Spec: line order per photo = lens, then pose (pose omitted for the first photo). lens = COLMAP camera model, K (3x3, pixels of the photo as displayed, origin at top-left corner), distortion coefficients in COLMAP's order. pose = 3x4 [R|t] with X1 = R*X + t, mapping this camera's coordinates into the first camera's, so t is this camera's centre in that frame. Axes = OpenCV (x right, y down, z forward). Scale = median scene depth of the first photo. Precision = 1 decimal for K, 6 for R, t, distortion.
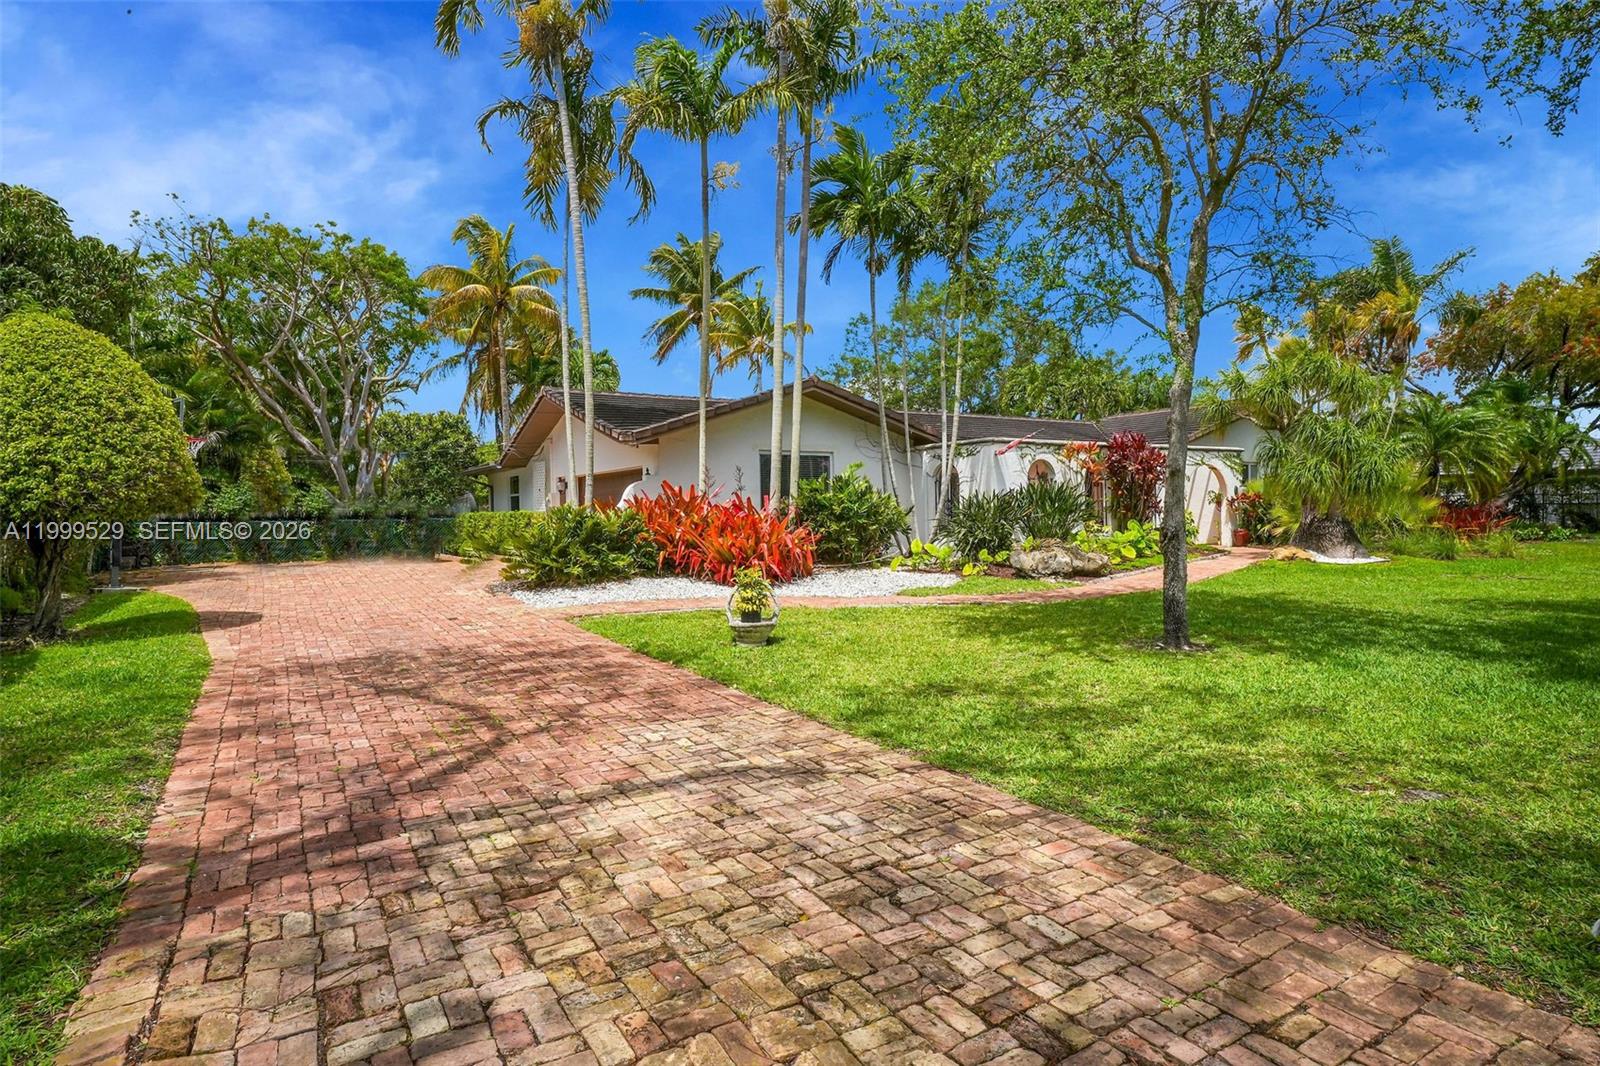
lens RADIAL K [[870.8, 0, 797.7], [0, 870.8, 531.3], [0, 0, 1]] dist [0.002907, -0.001167]
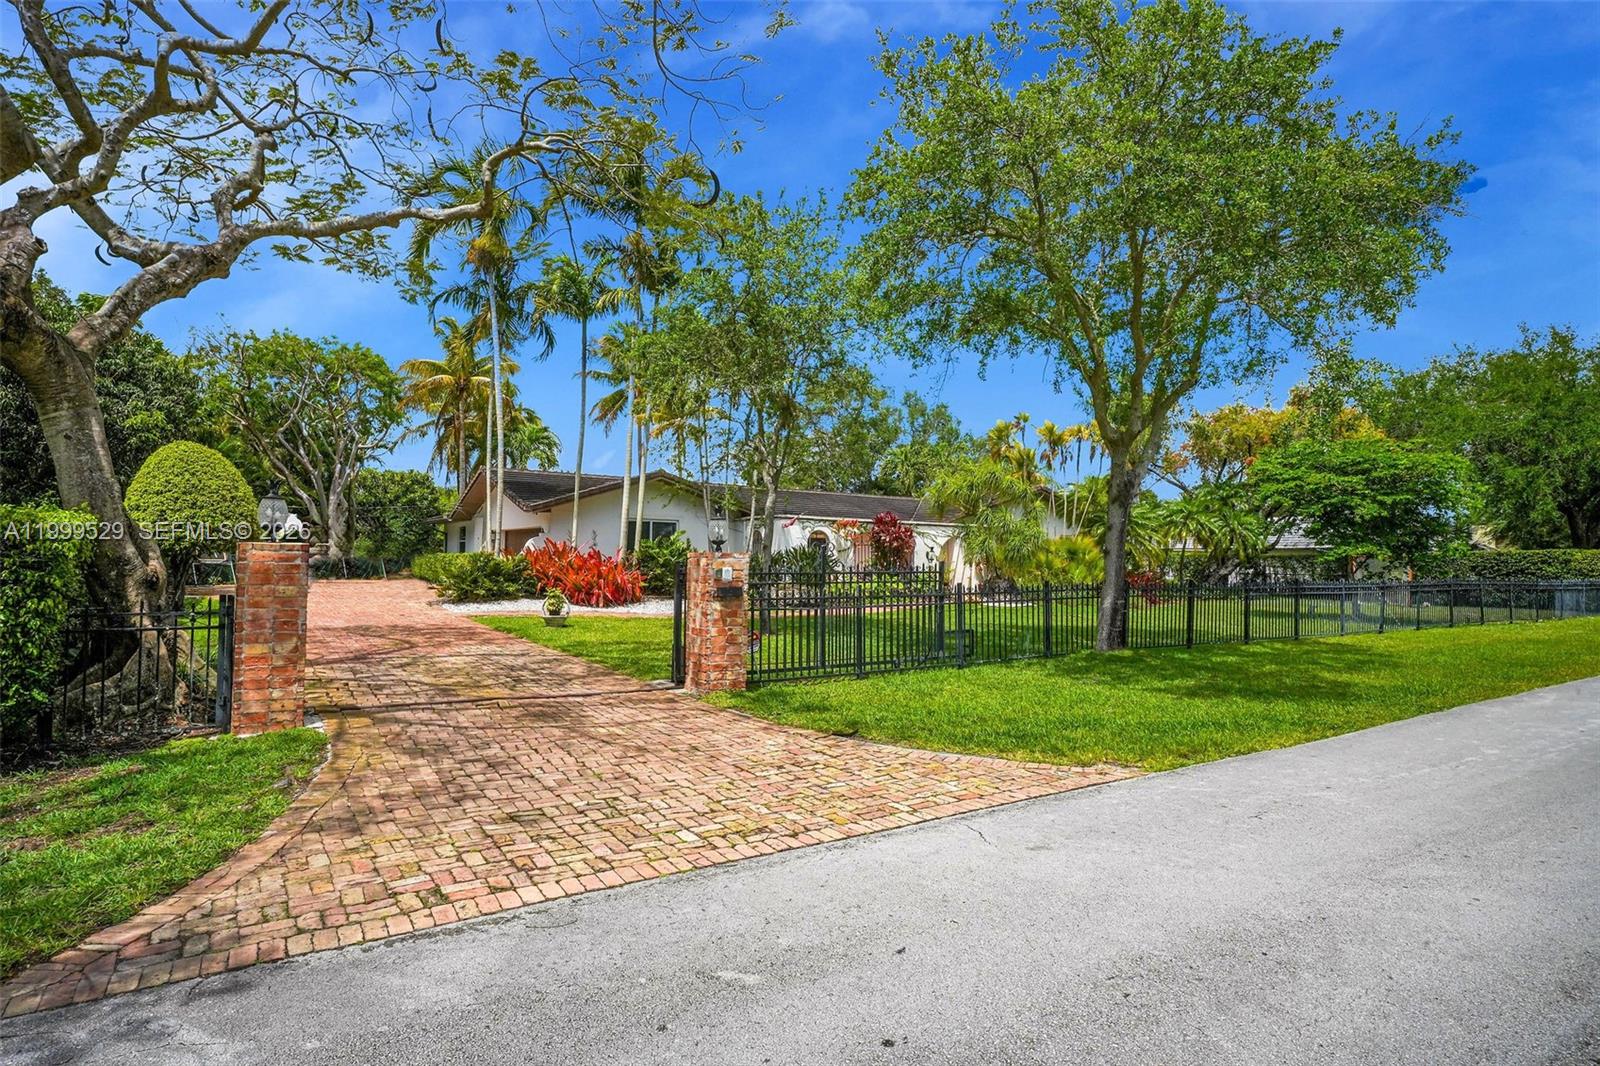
lens RADIAL K [[870.8, 0, 802.1], [0, 870.8, 541.5], [0, 0, 1]] dist [0.002907, -0.001167]
pose [[0.998995, 0.033725, 0.029528, 0.211626], [-0.032342, 0.998412, -0.046126, 0.004621], [-0.031037, 0.045125, 0.998499, -0.469220]]
